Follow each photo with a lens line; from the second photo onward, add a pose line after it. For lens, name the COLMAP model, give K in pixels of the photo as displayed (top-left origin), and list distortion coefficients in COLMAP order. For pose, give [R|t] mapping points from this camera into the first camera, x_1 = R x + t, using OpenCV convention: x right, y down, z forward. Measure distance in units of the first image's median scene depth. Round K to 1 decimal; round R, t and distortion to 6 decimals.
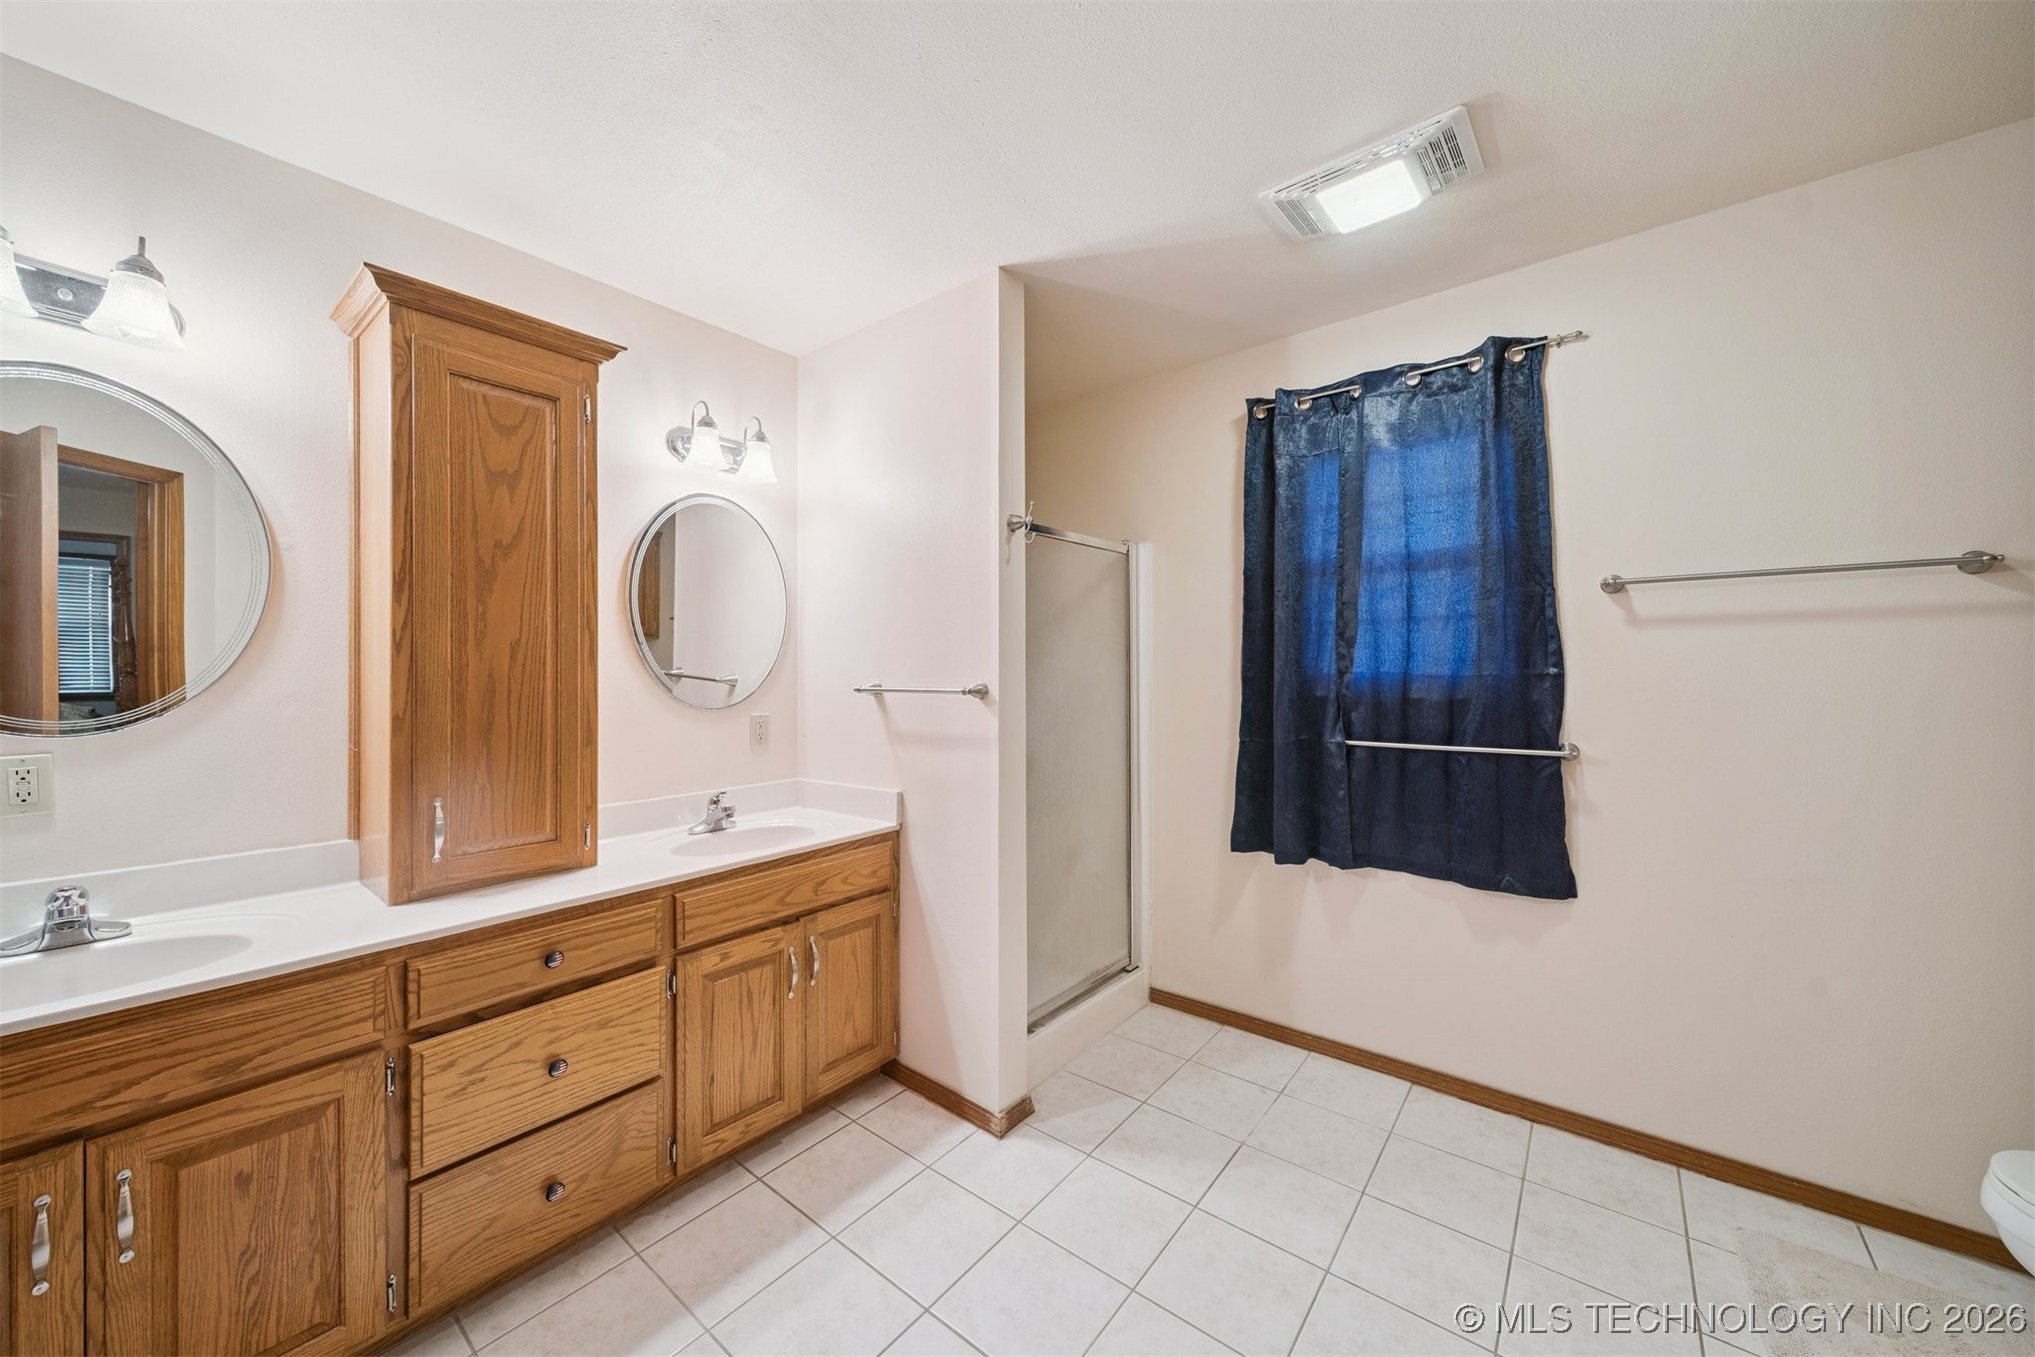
lens RADIAL K [[734.4, 0, 1010.1], [0, 734.4, 672.8], [0, 0, 1]] dist [0.004652, -0.000312]
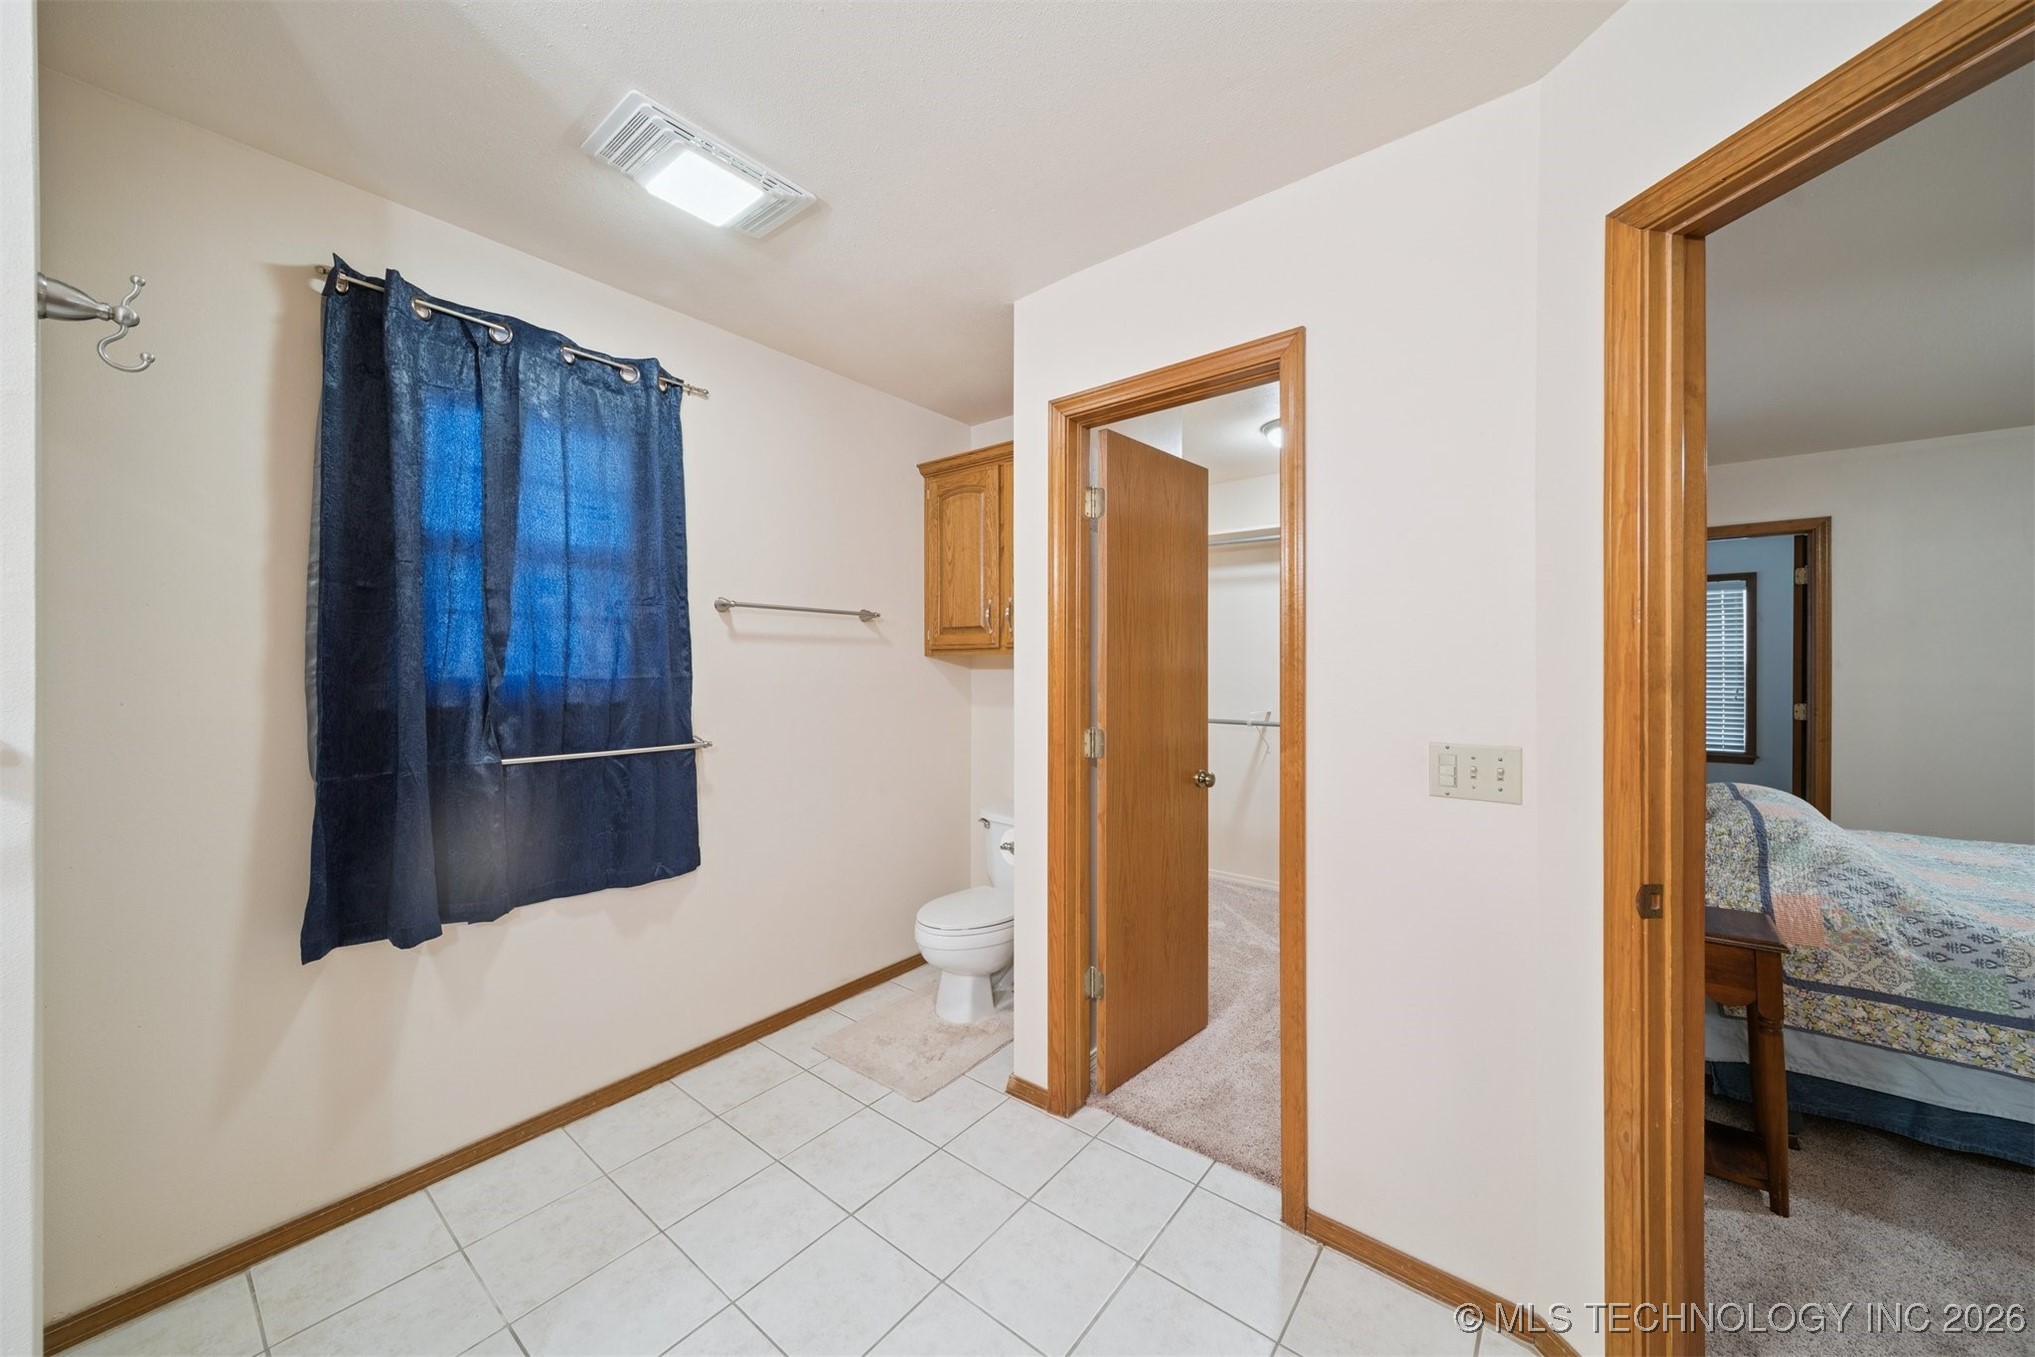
lens RADIAL K [[734.4, 0, 1007.1], [0, 734.4, 676.8], [0, 0, 1]] dist [0.004652, -0.000312]
pose [[-0.015552, -0.002098, 0.999877, -0.419561], [0.001717, 0.999996, 0.002125, -0.000173], [-0.999878, 0.001749, -0.015548, 0.520486]]
